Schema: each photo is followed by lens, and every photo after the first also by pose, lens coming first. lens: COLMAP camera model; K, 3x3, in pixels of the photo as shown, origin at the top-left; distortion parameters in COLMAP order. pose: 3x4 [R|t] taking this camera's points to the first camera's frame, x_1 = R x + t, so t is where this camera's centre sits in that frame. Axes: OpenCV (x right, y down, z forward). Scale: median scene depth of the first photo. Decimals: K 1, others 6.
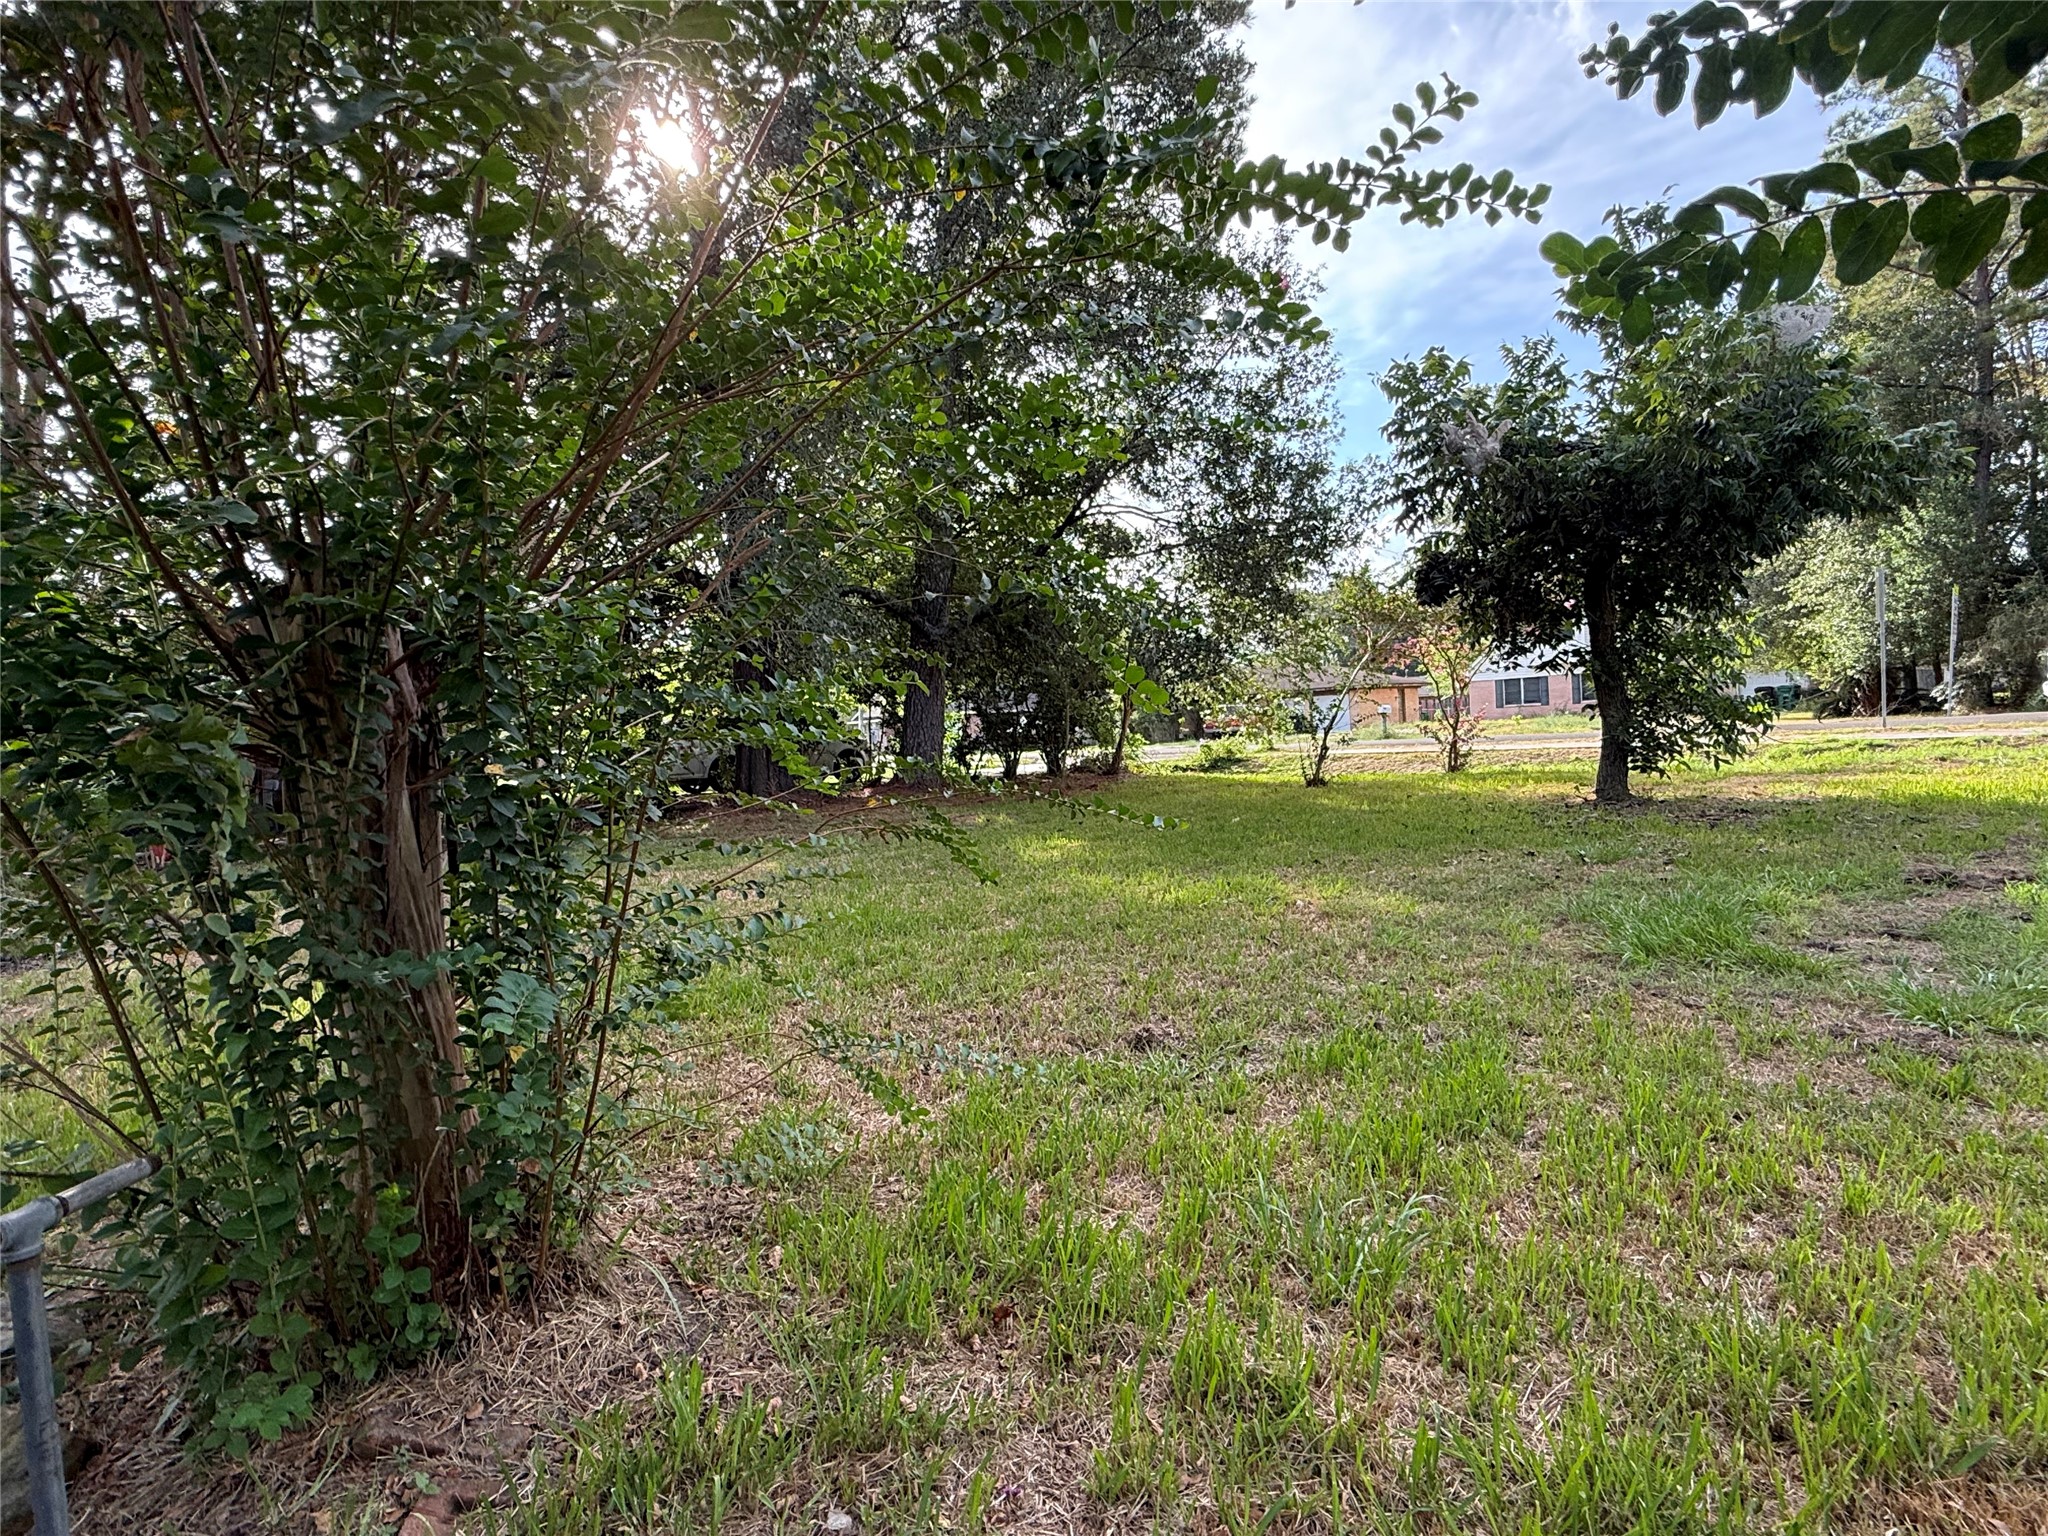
lens RADIAL K [[1085.0, 0, 1023.7], [0, 1085.0, 767.8], [0, 0, 1]] dist [-0.002898, 0.001396]
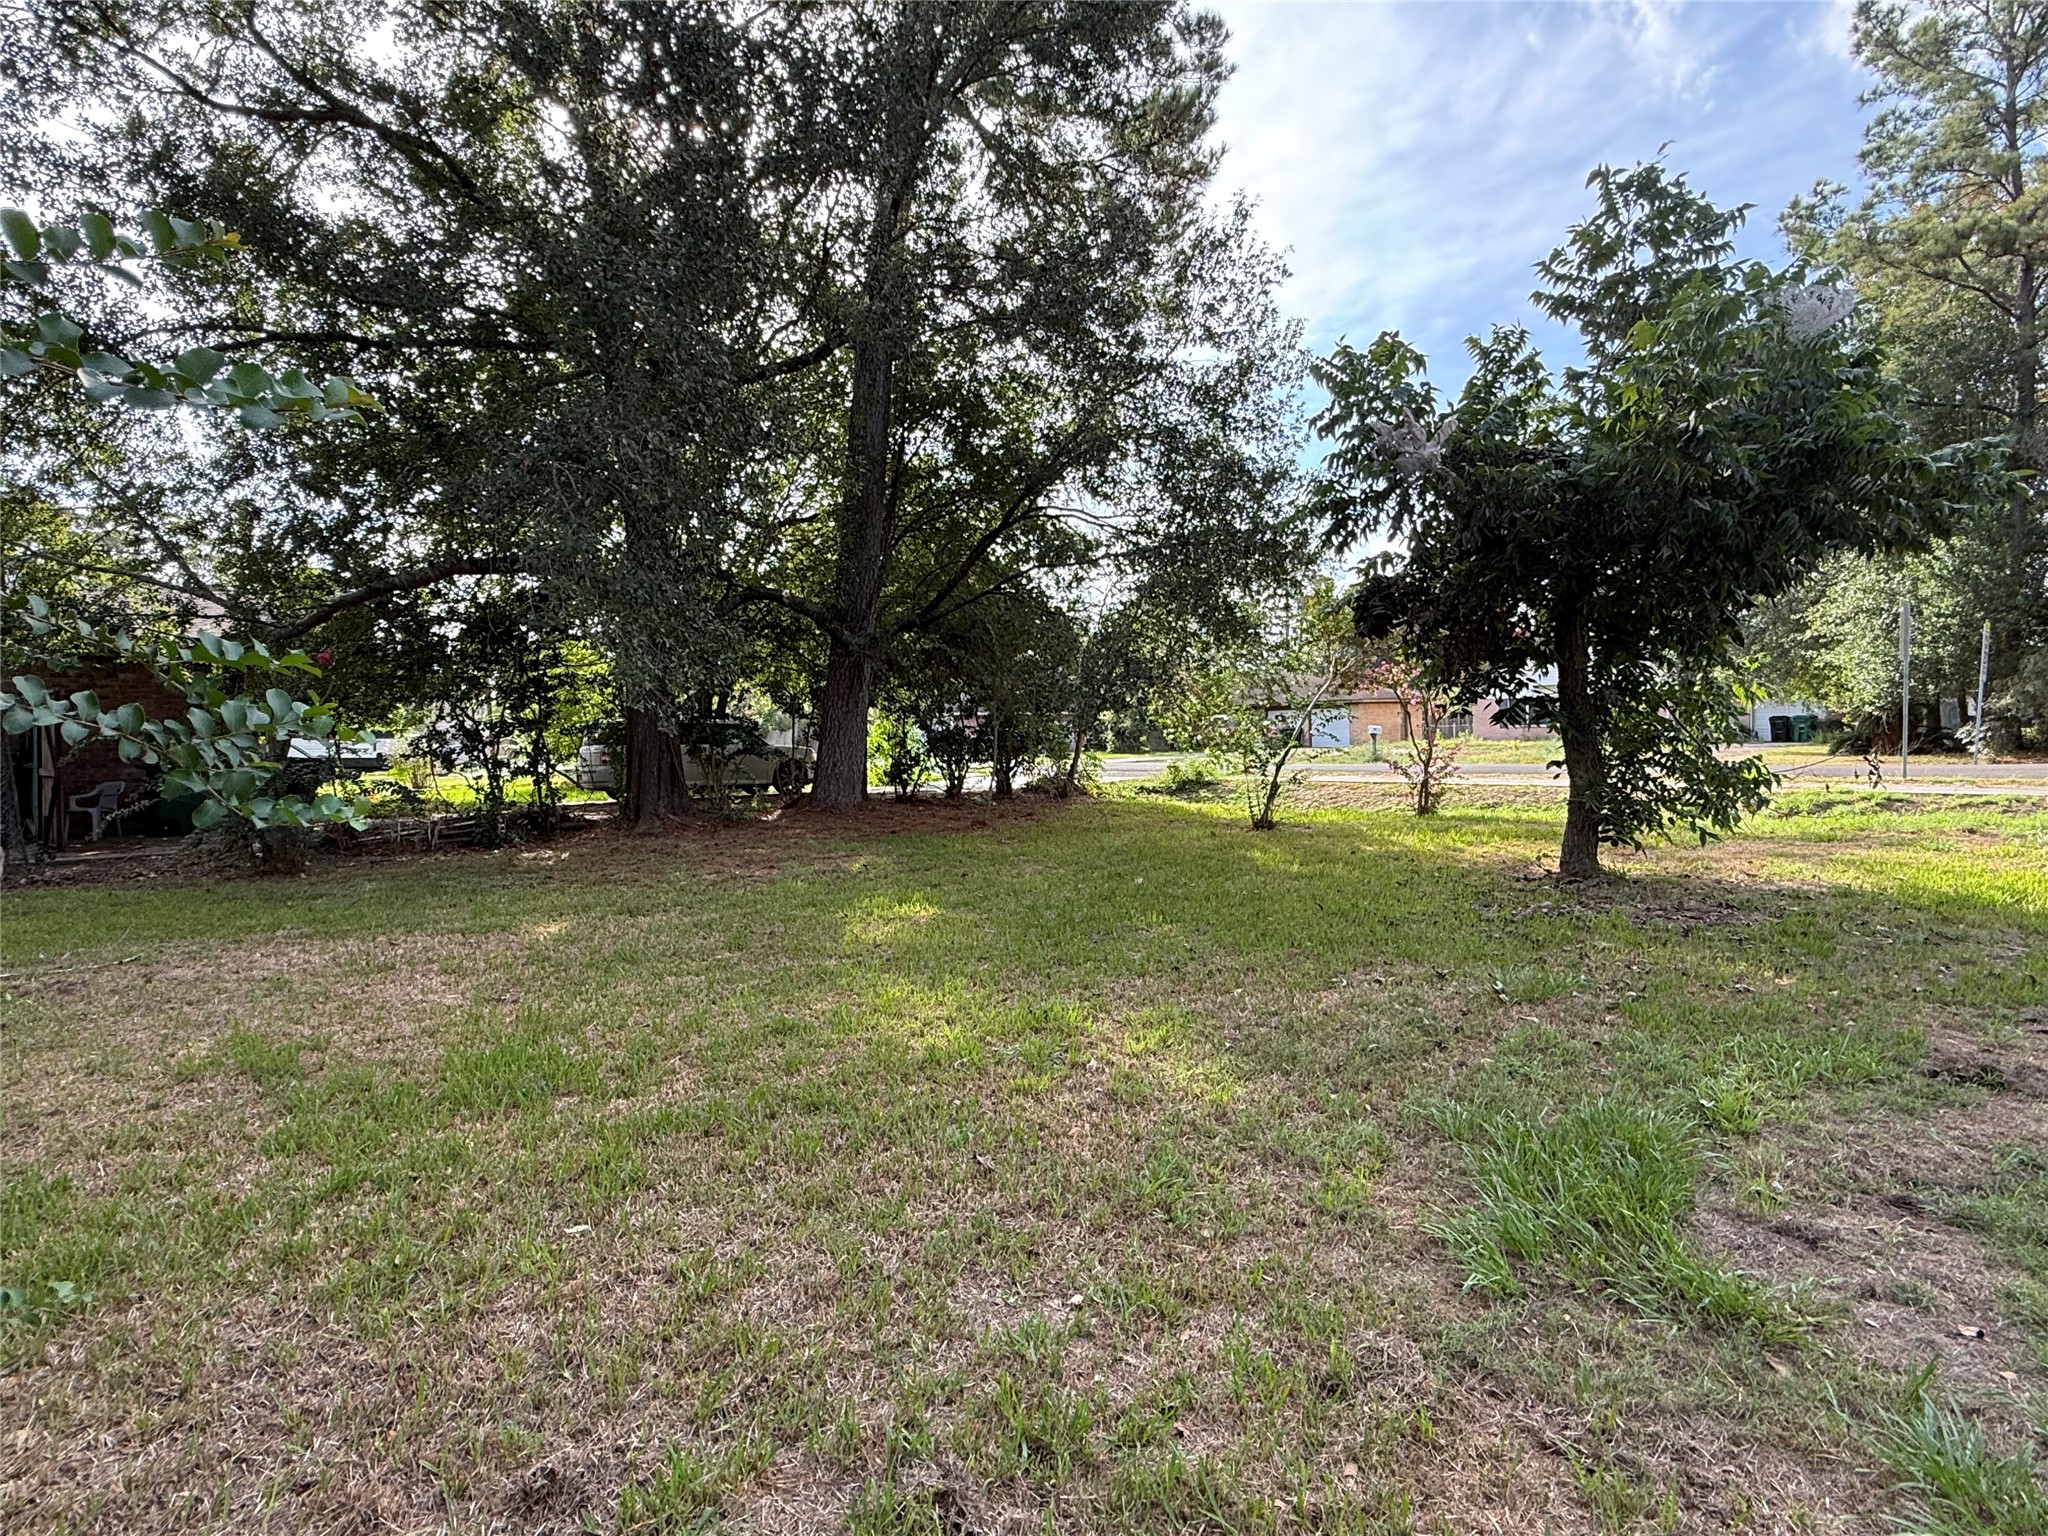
lens RADIAL K [[1085.0, 0, 1024.1], [0, 1085.0, 767.6], [0, 0, 1]] dist [-0.002898, 0.001396]
pose [[0.999410, 0.032753, -0.010316, 0.071767], [-0.032735, 0.999462, 0.001904, -0.025476], [0.010373, -0.001565, 0.999945, 0.091991]]
